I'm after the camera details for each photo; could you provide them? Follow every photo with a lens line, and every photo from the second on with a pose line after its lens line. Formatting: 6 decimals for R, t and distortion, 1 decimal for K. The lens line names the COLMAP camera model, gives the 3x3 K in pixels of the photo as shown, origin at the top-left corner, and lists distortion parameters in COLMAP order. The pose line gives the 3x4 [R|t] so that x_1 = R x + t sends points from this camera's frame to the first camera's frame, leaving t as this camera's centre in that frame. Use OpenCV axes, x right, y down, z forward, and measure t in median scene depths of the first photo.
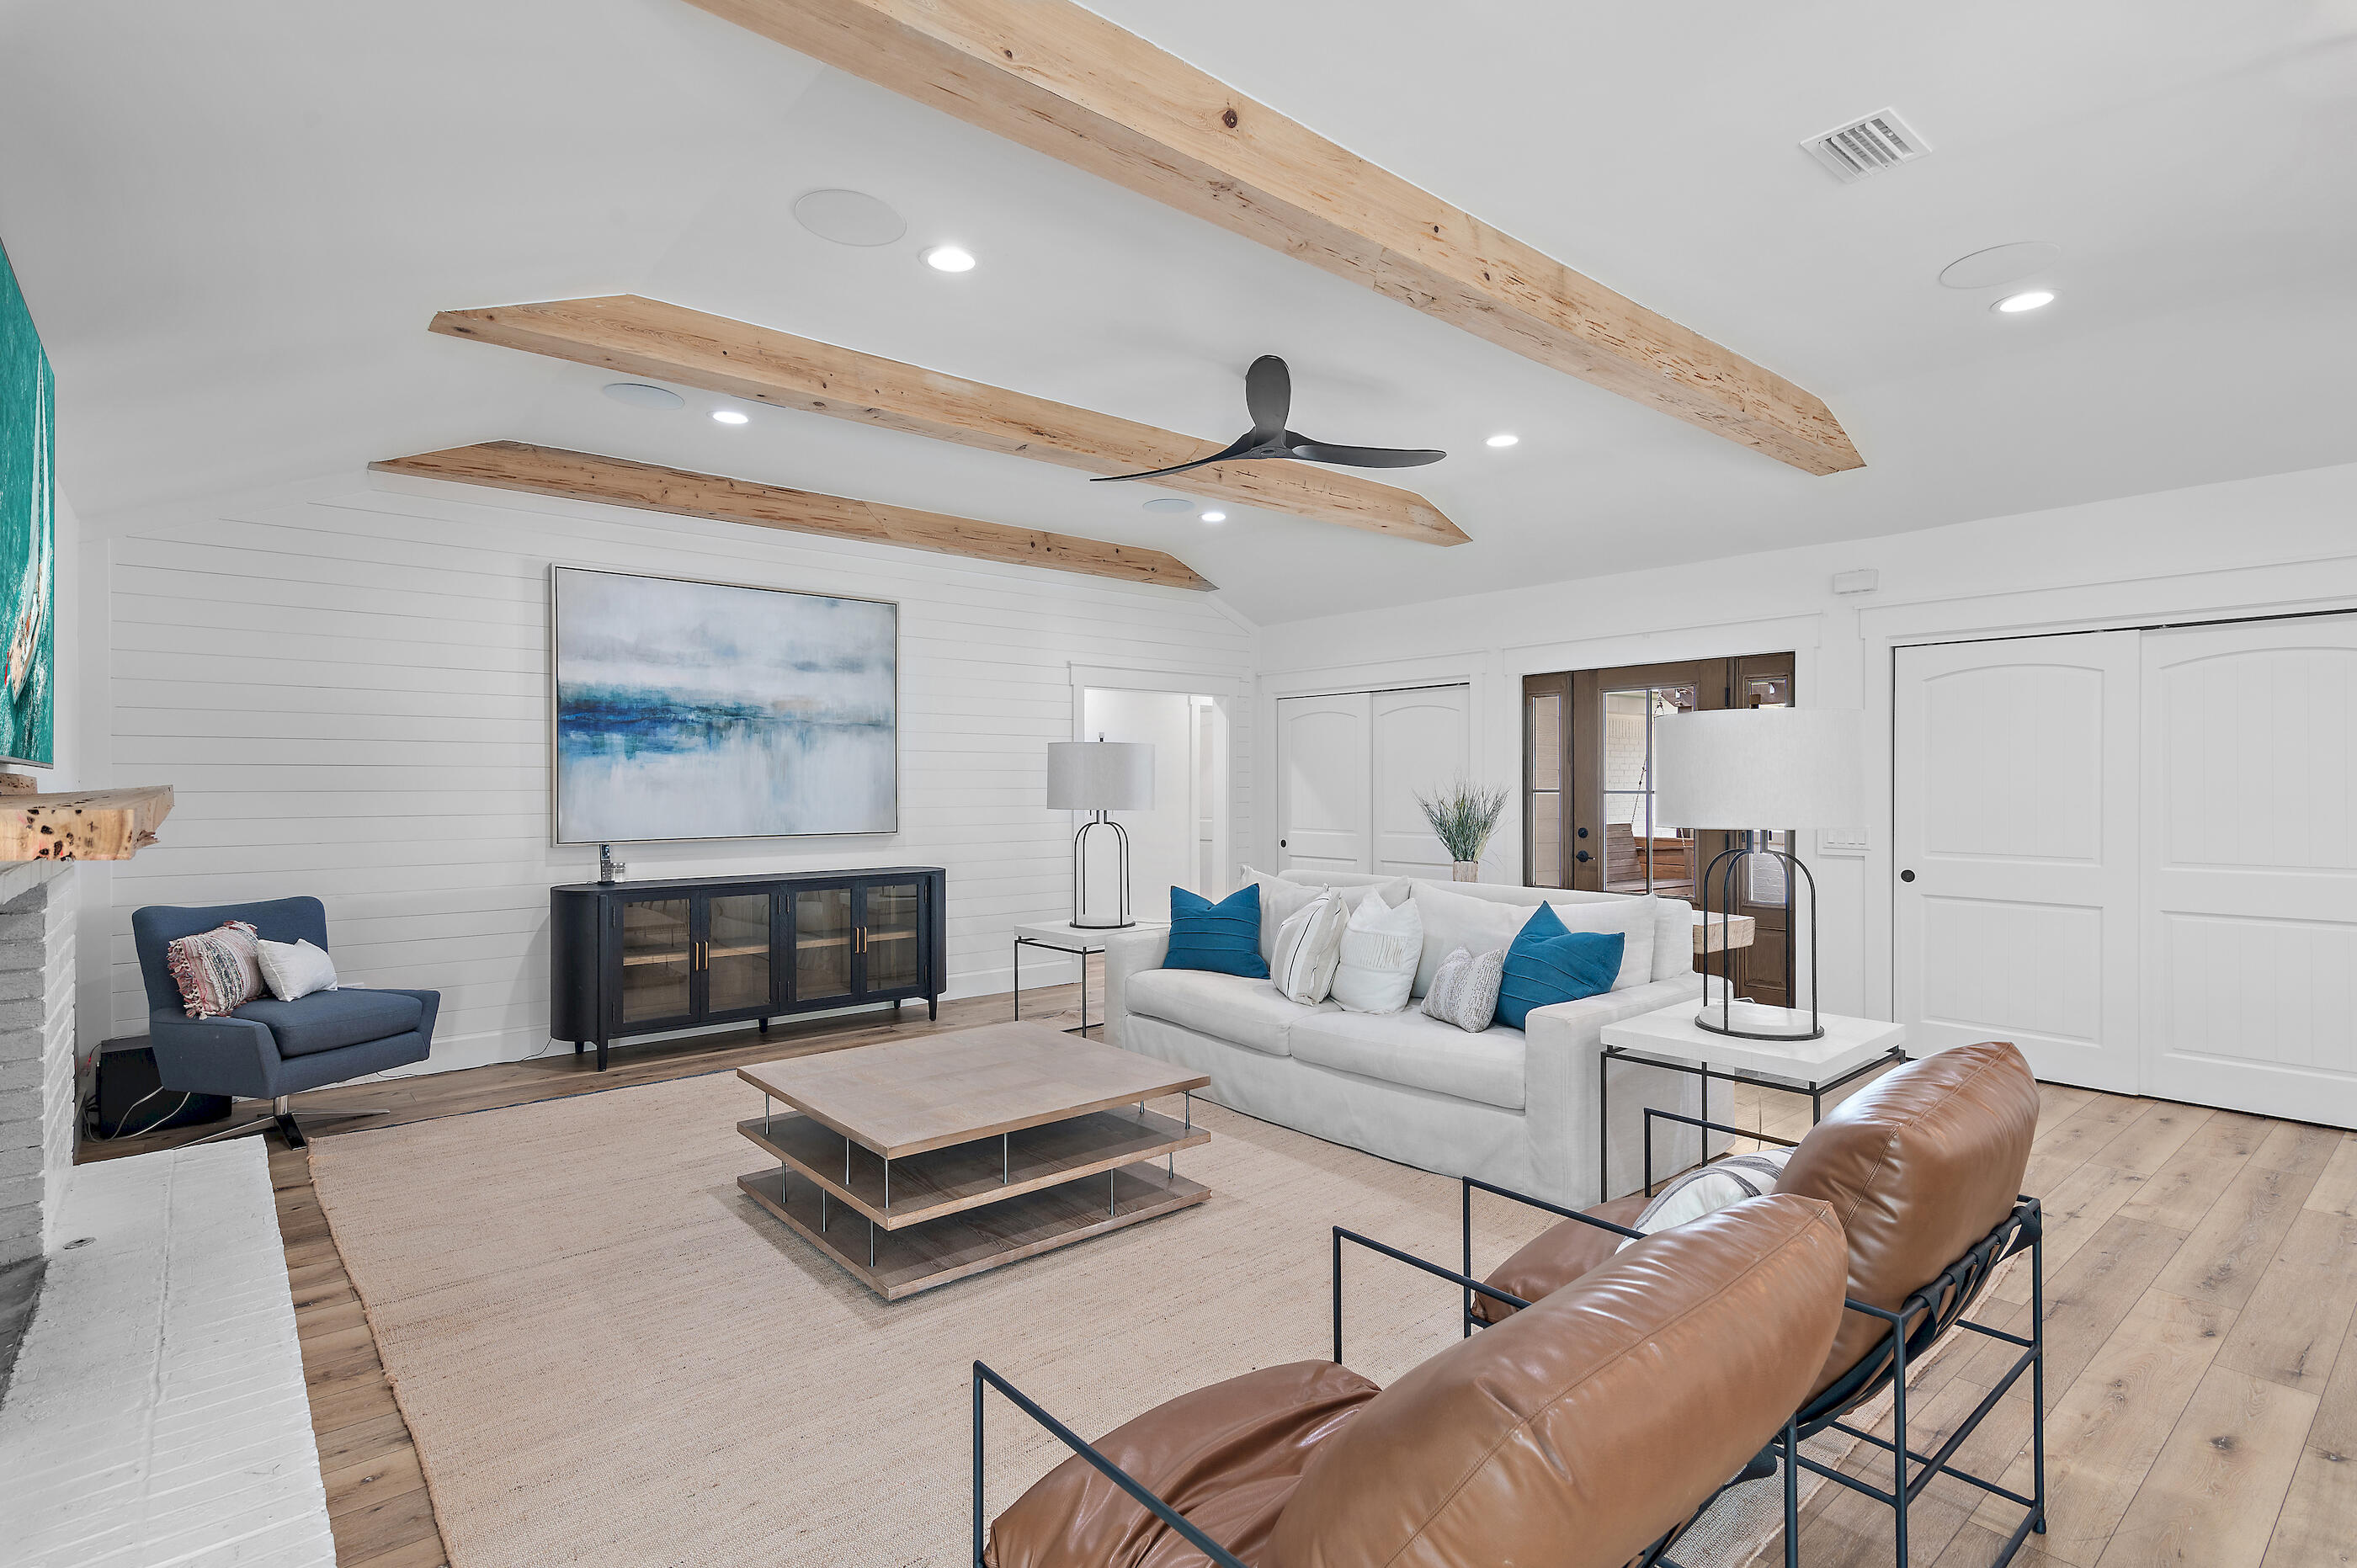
lens RADIAL K [[1139.9, 0, 1178.5], [0, 1139.9, 784.0], [0, 0, 1]] dist [0.019204, 0.000549]
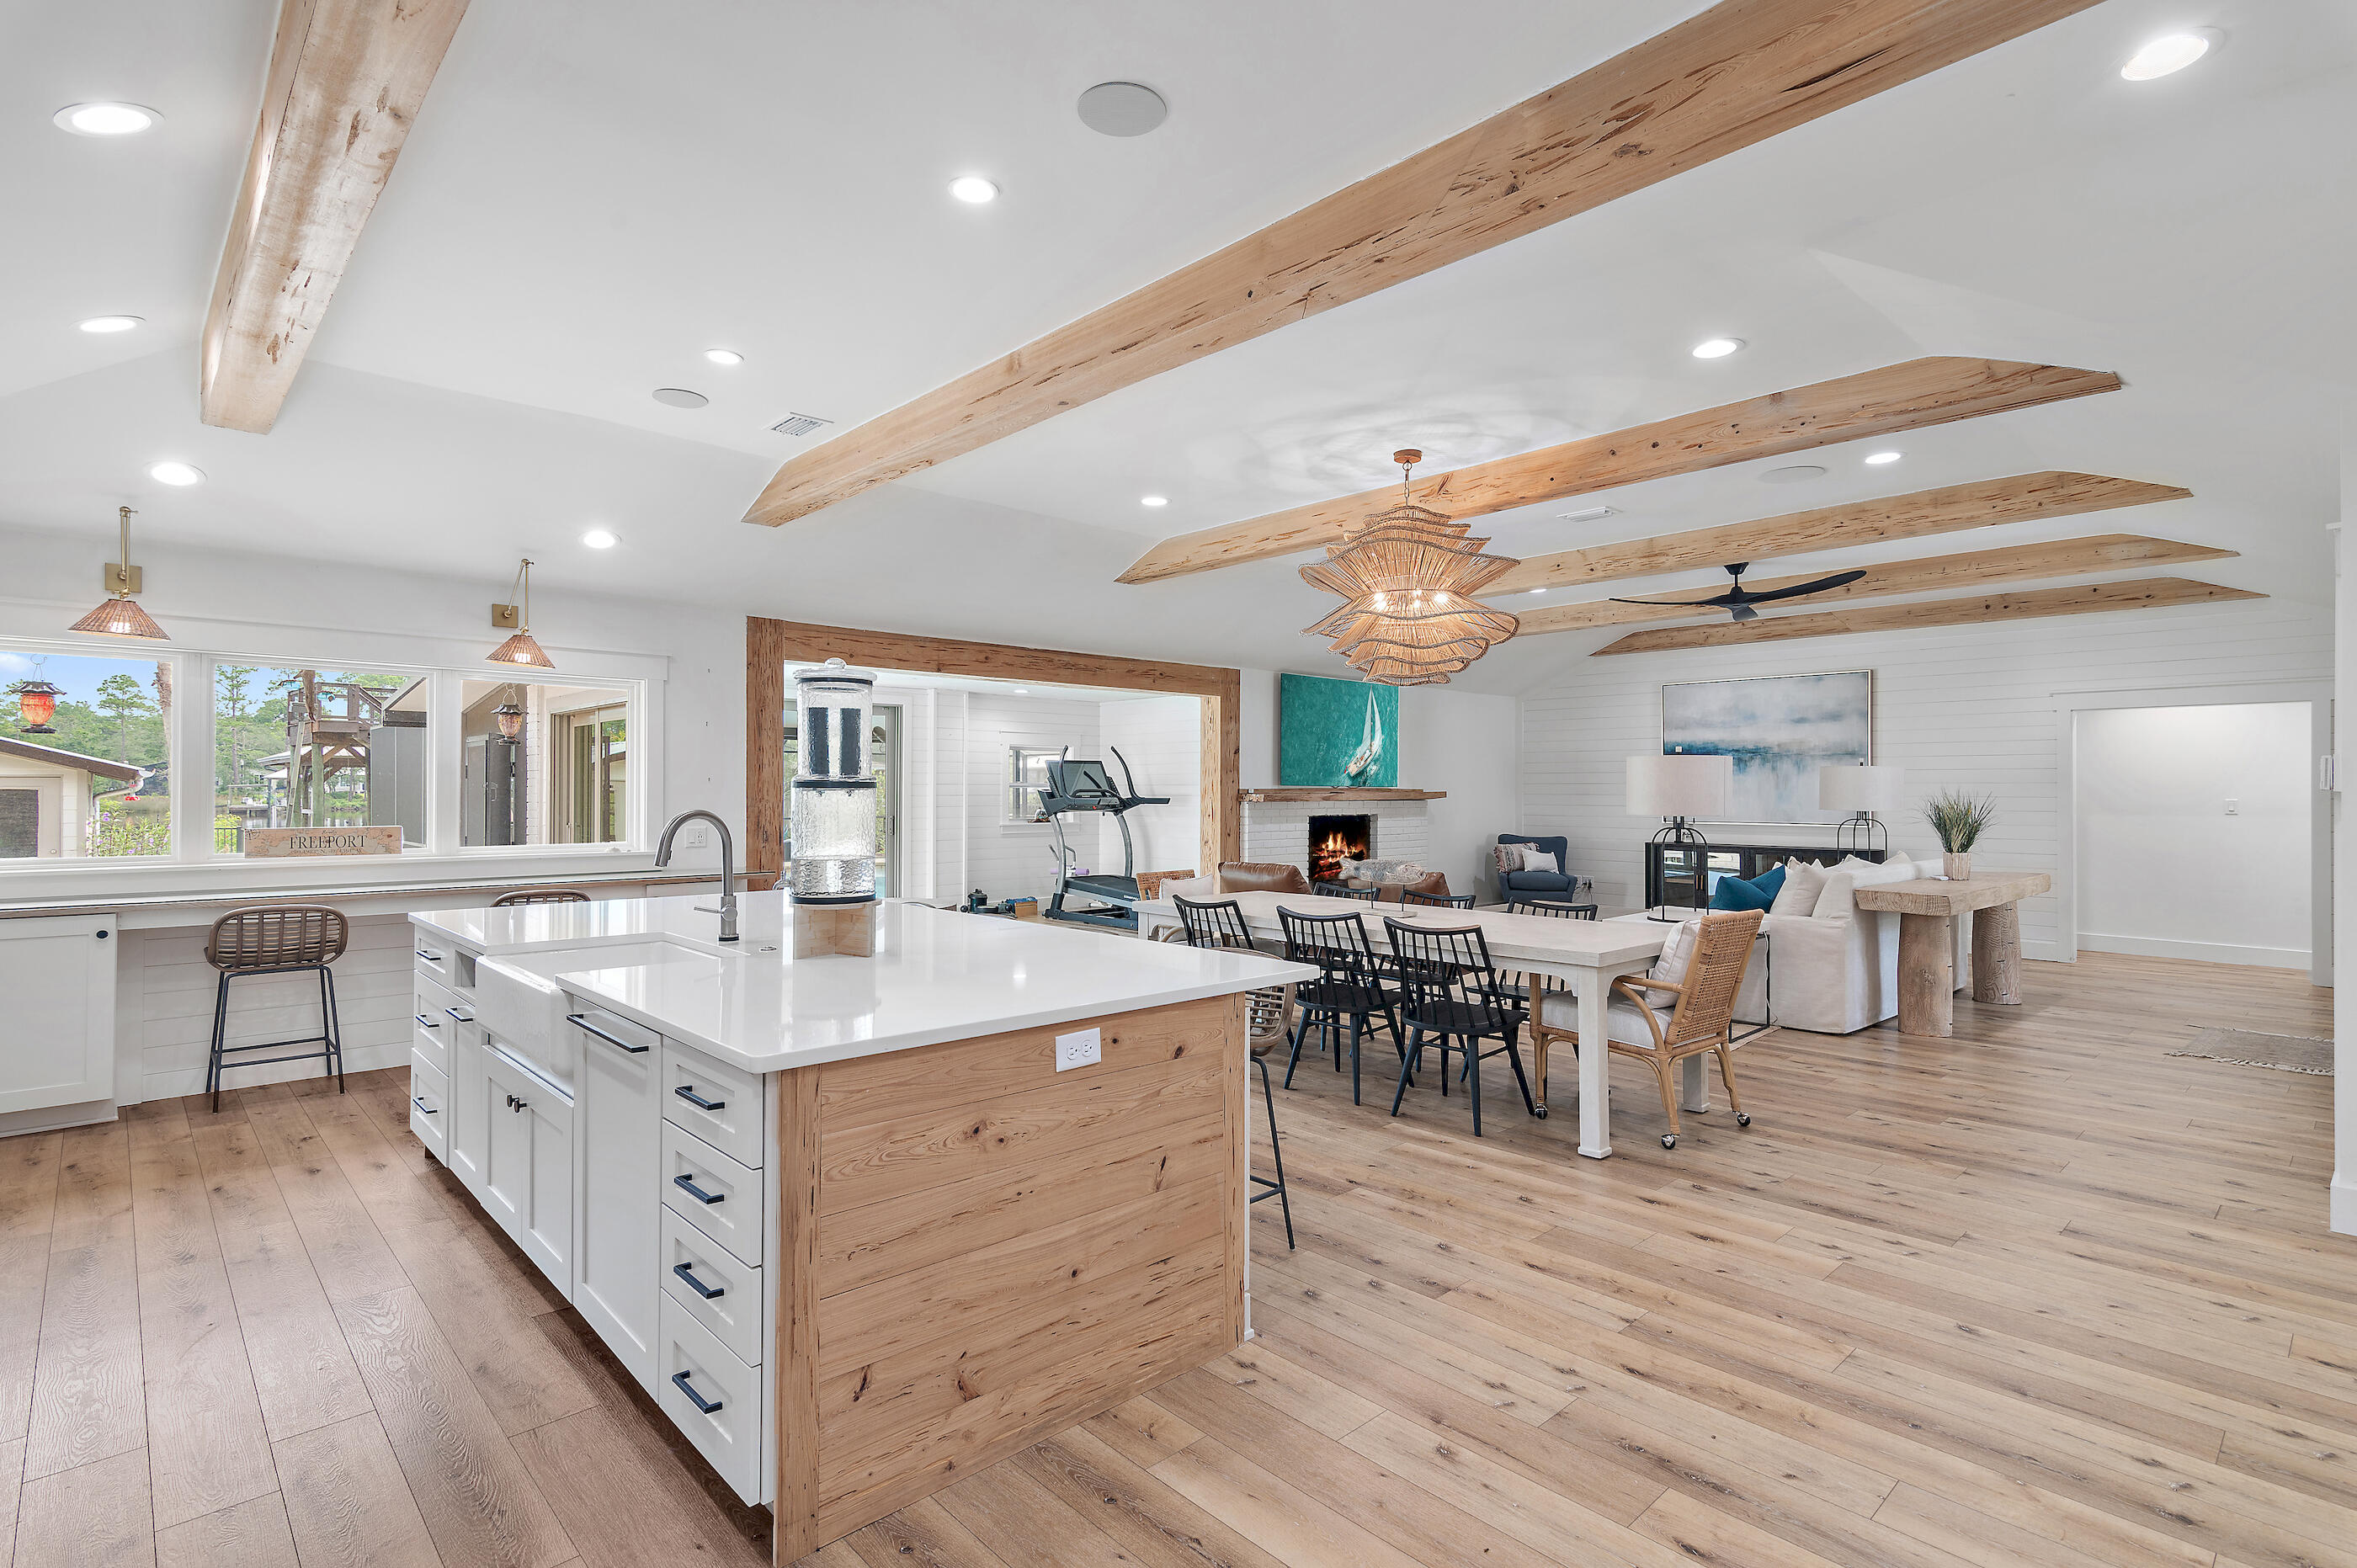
lens RADIAL K [[1139.9, 0, 1178.5], [0, 1139.9, 784.0], [0, 0, 1]] dist [0.019204, 0.000549]
pose [[0.046651, -0.003304, -0.998906, 1.413475], [-0.003961, 0.999986, -0.003493, -0.003301], [0.998903, 0.004119, 0.046637, 0.041295]]
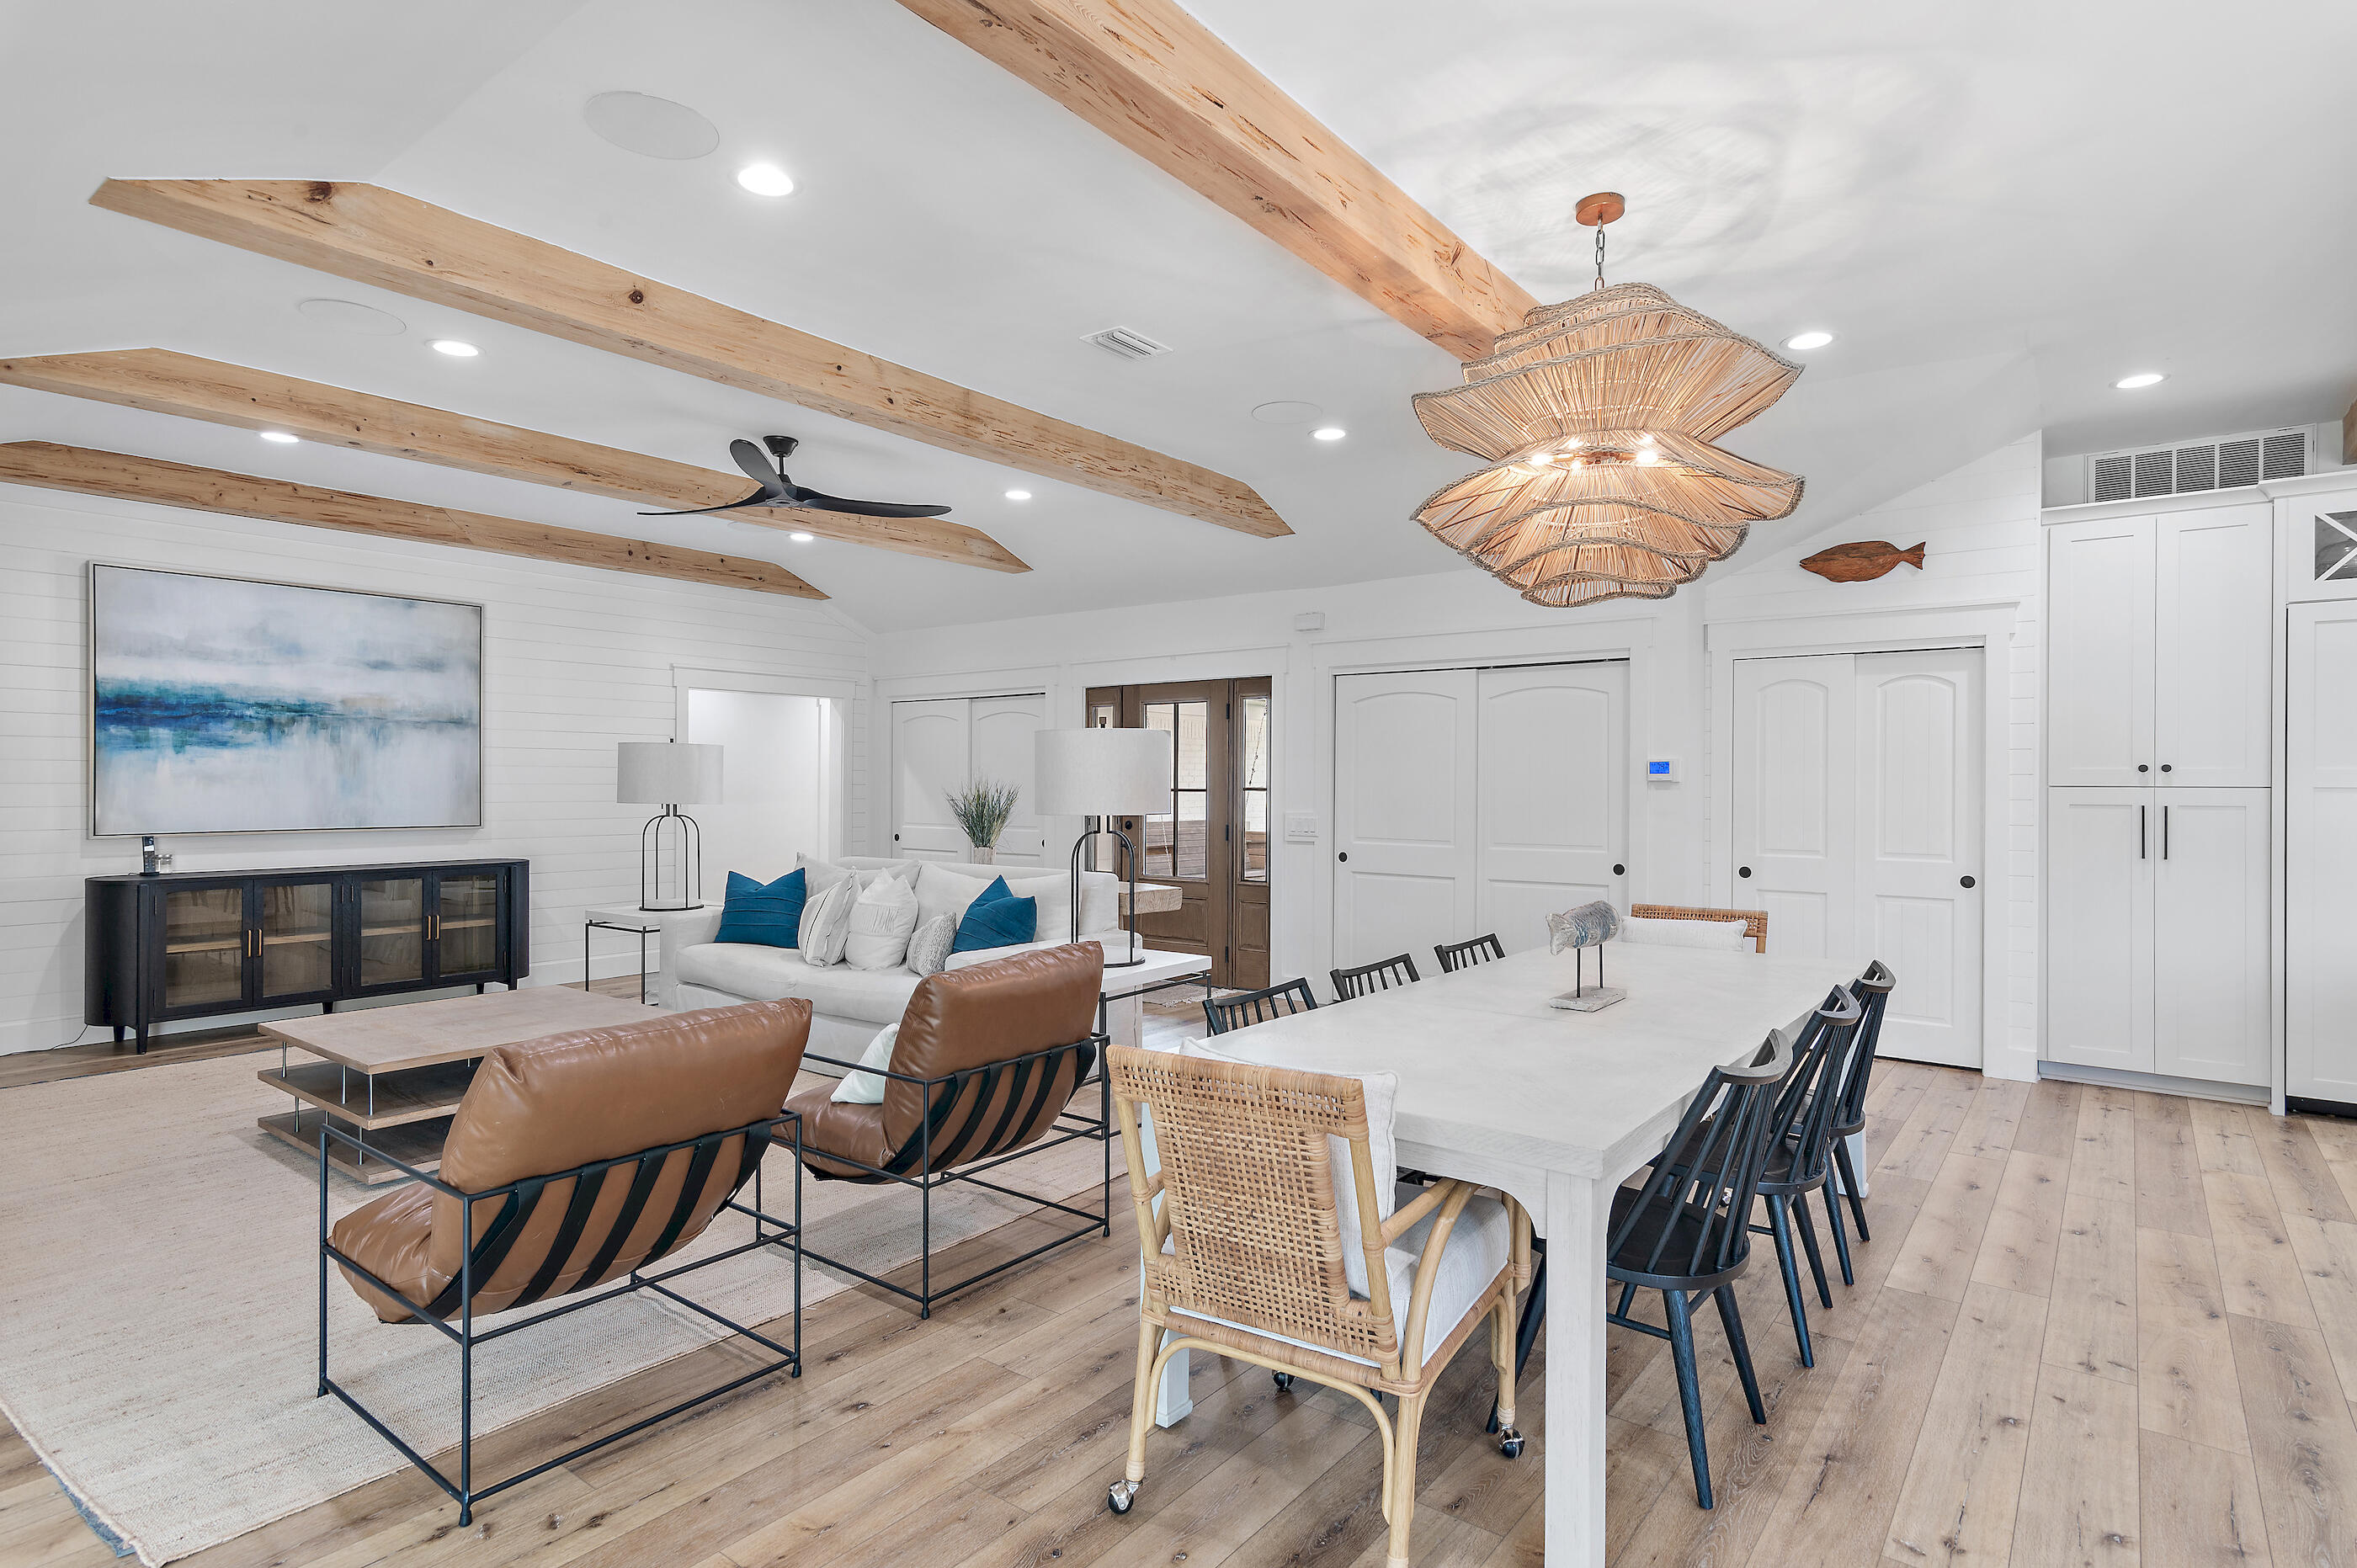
lens RADIAL K [[1217.6, 0, 1178.5], [0, 1217.6, 784.0], [0, 0, 1]] dist [0.011127, -0.000266]
pose [[0.979158, 0.005492, 0.203026, 0.176346], [-0.005712, 0.999984, 0.000497, 0.000038], [-0.203020, -0.001646, 0.979173, -0.259315]]
